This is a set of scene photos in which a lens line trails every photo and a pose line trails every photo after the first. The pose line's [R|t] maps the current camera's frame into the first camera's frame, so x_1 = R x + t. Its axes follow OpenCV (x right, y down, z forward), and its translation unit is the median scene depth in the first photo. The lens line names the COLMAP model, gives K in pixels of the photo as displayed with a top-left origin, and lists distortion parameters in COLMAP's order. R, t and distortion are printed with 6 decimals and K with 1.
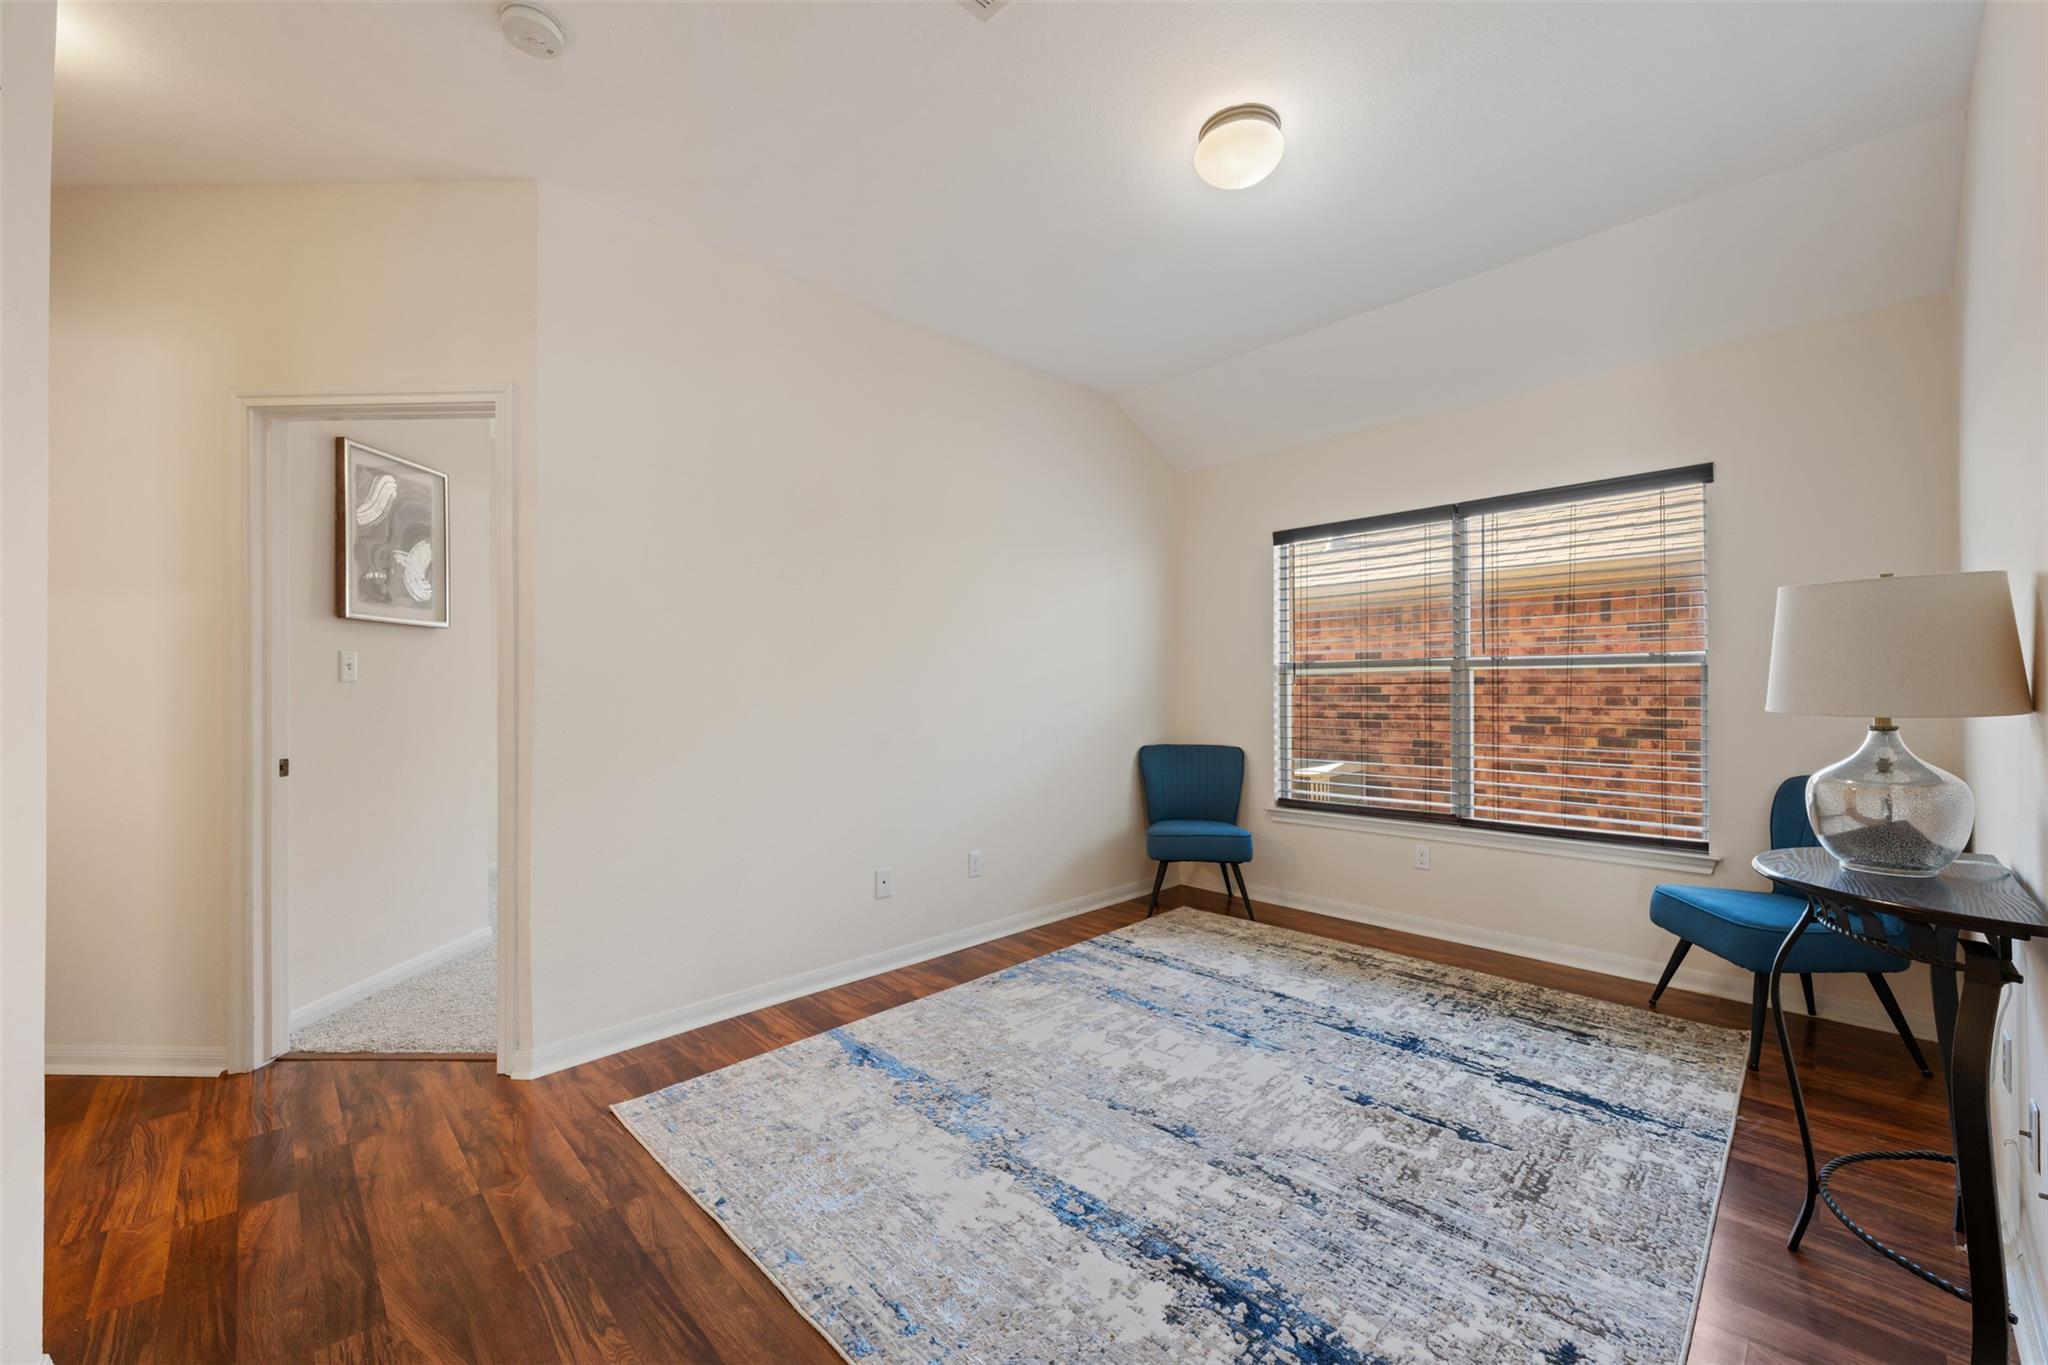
lens RADIAL K [[813.4, 0, 1021.2], [0, 813.4, 696.5], [0, 0, 1]] dist [-0.004345, 0.002498]
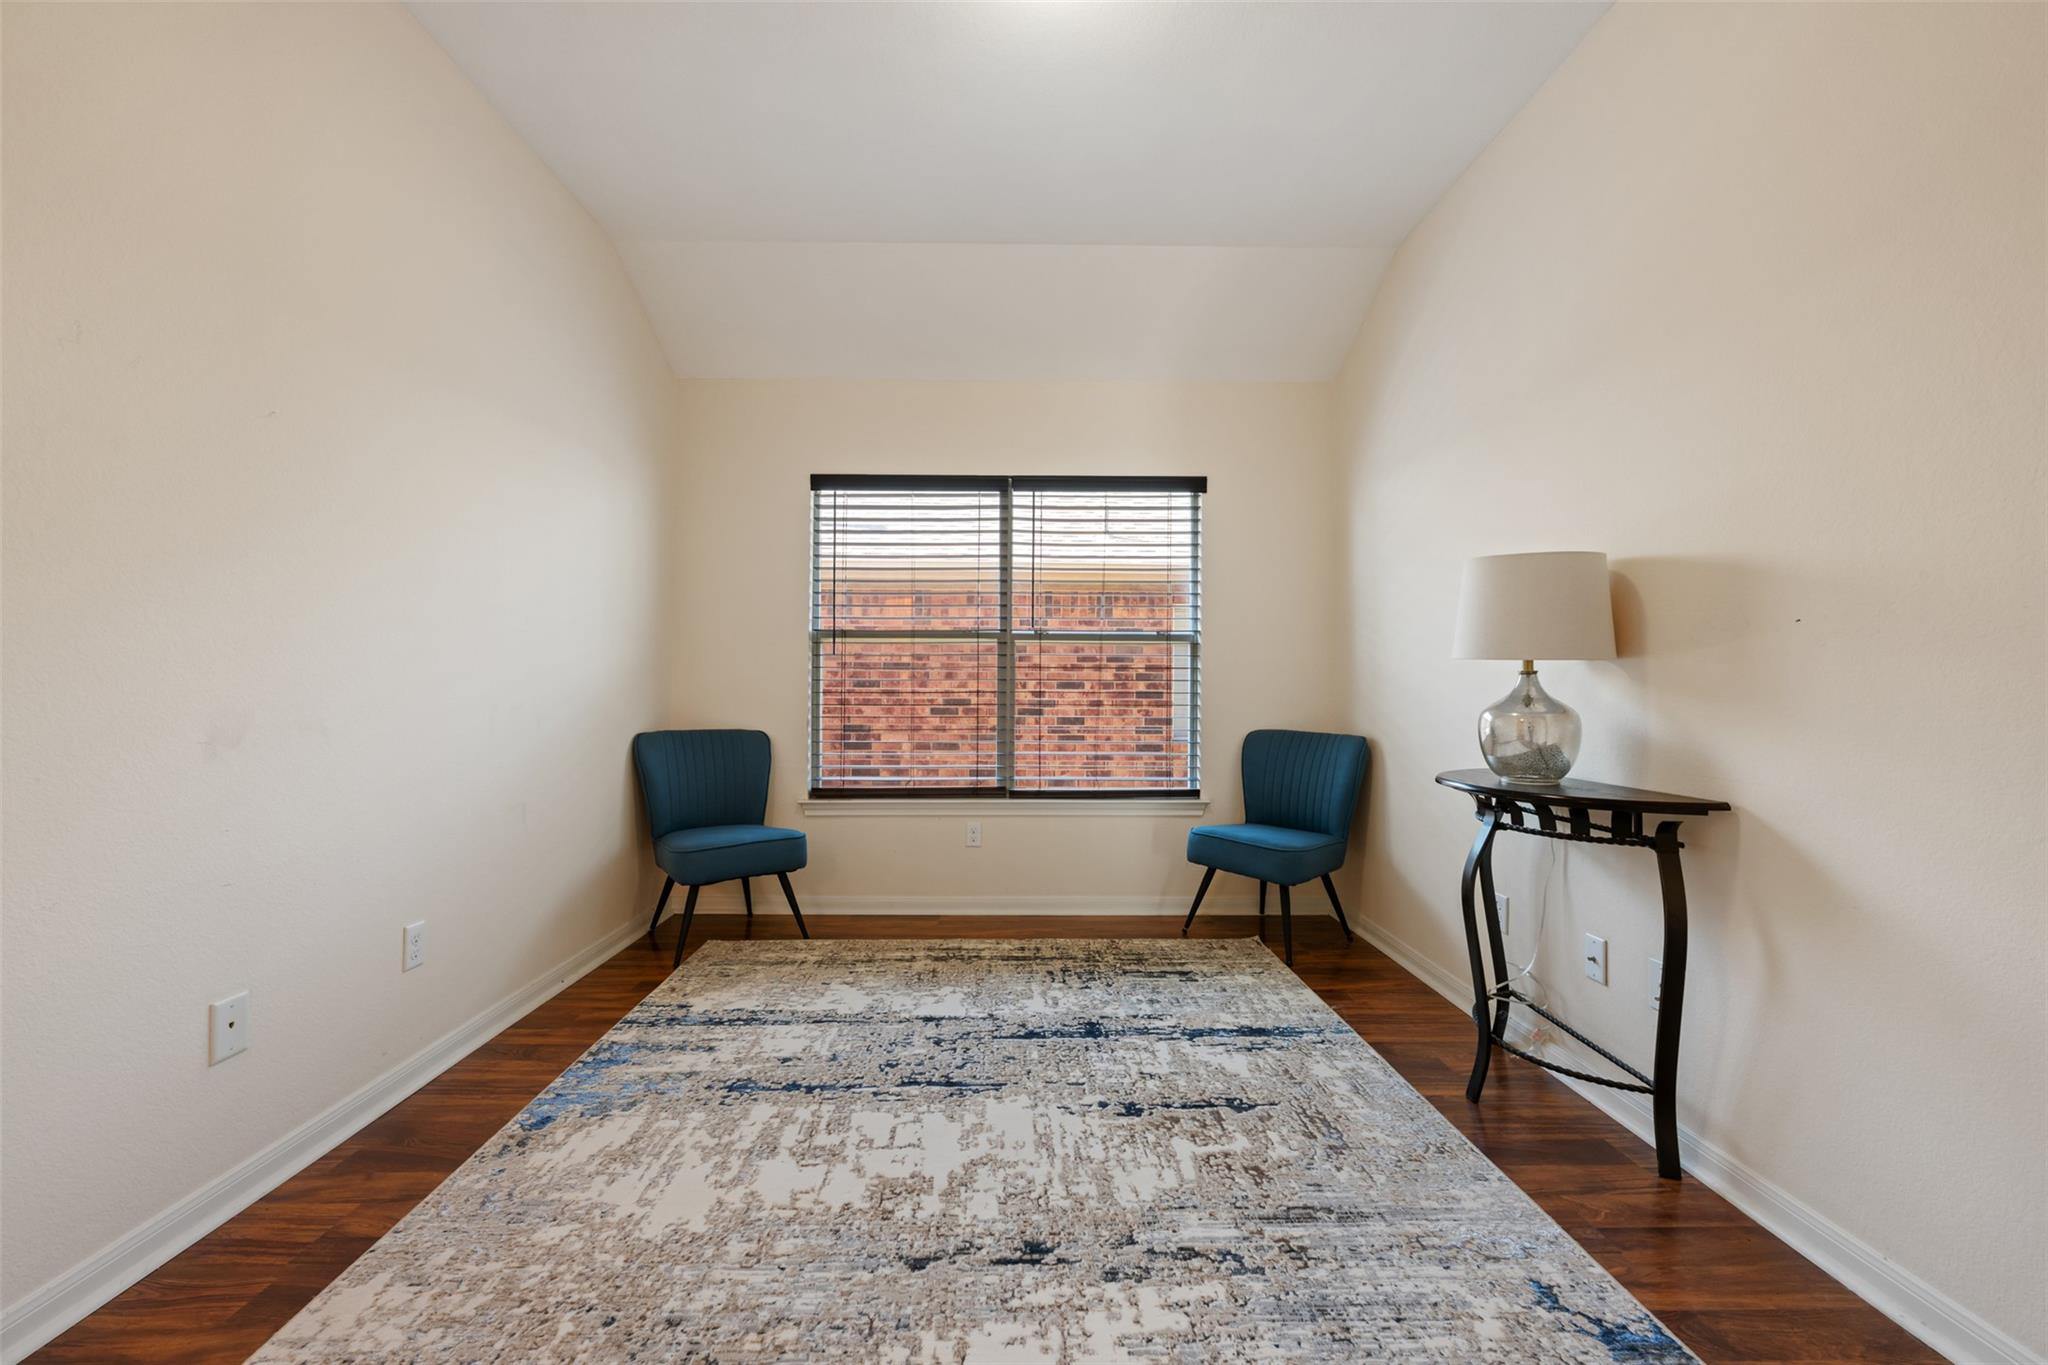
lens RADIAL K [[813.4, 0, 1023.0], [0, 813.4, 691.7], [0, 0, 1]] dist [-0.004345, 0.002498]
pose [[0.678347, 0.002374, 0.734738, -0.213372], [0.000934, 0.999991, -0.004093, 0.036936], [-0.734741, 0.003463, 0.678339, 0.351219]]
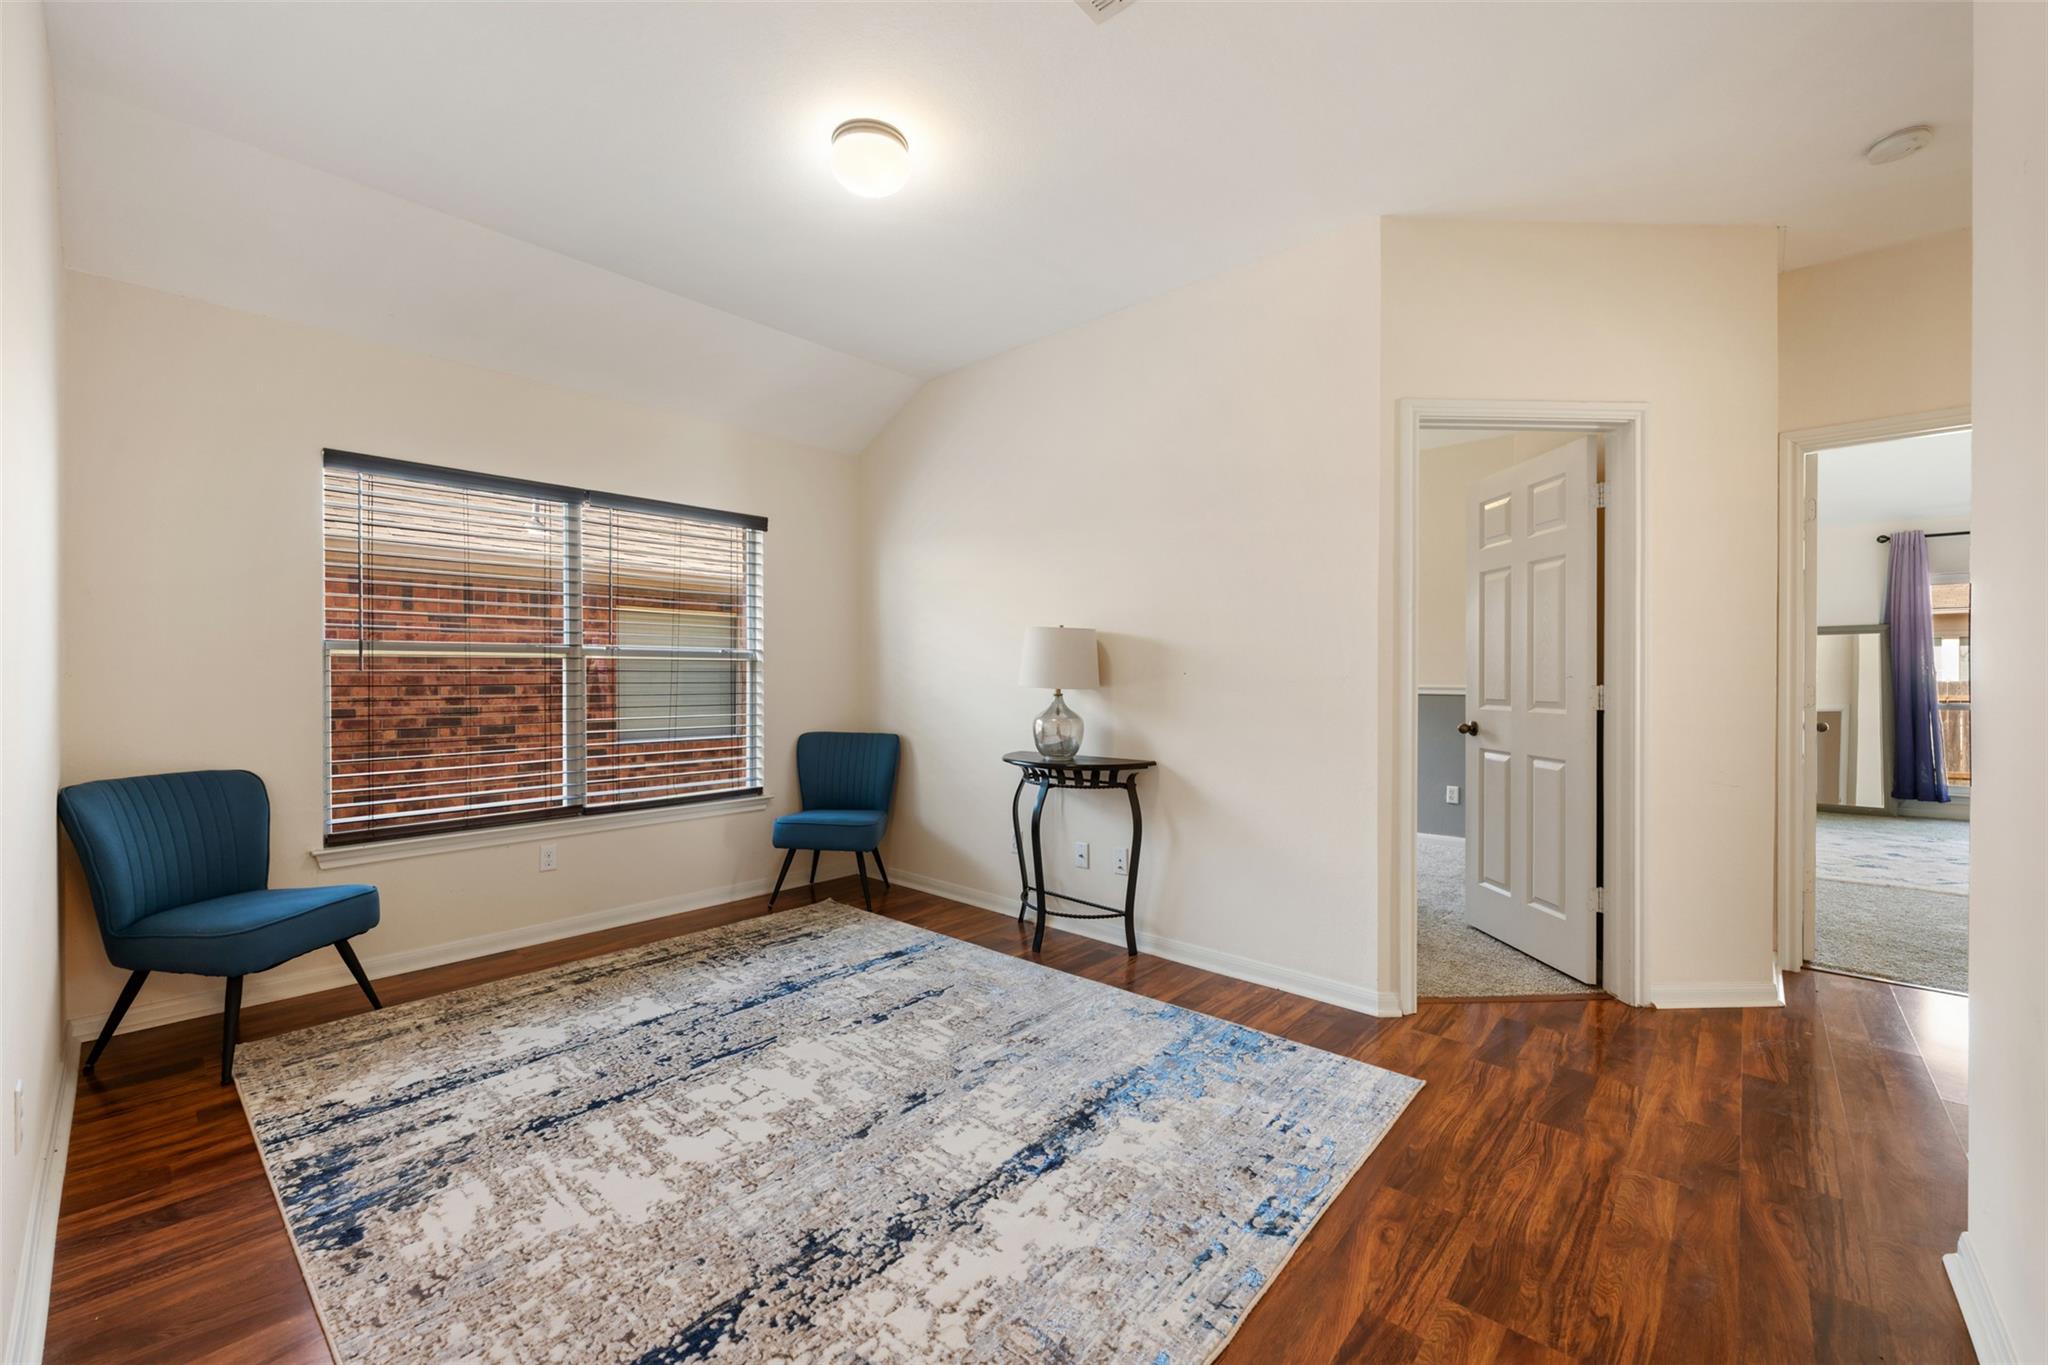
lens RADIAL K [[813.4, 0, 1026.0], [0, 813.4, 688.2], [0, 0, 1]] dist [-0.004345, 0.002498]
pose [[-0.078389, -0.010655, 0.996866, -0.563048], [0.010126, 0.999883, 0.011483, -0.002322], [-0.996871, 0.010995, -0.078272, 0.620722]]
